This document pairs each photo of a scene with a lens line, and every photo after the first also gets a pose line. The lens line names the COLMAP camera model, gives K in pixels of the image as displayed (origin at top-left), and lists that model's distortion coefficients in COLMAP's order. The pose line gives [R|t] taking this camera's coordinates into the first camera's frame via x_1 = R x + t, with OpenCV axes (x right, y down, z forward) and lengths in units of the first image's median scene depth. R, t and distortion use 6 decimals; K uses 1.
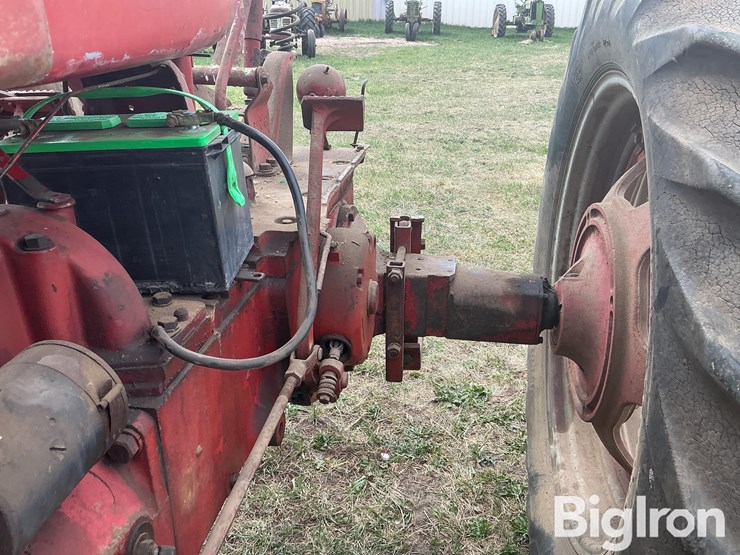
lens RADIAL K [[621.8, 0, 369.3], [0, 621.8, 276.0], [0, 0, 1]] dist [0.072159, -0.068810]
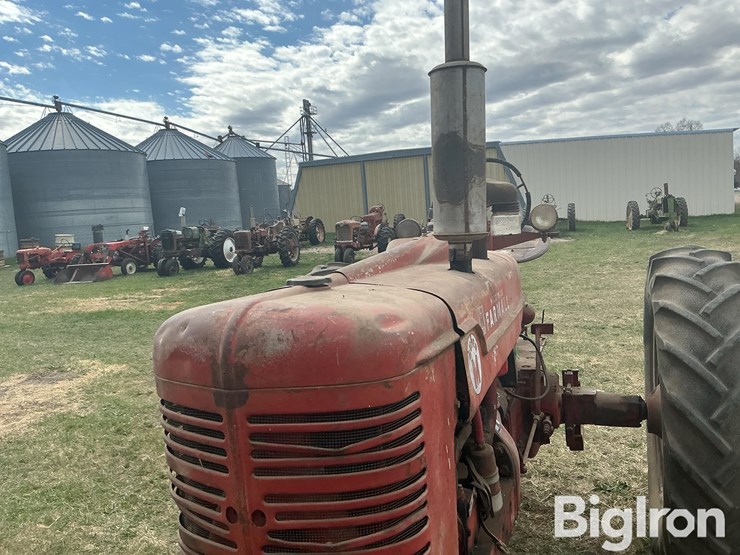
lens RADIAL K [[618.7, 0, 367.9], [0, 618.7, 278.7], [0, 0, 1]] dist [0.117548, -0.235387]
pose [[0.974730, -0.050646, -0.217569, -0.098645], [-0.014073, 0.958103, -0.286078, 0.170390], [0.222942, 0.281911, 0.933179, -0.928313]]
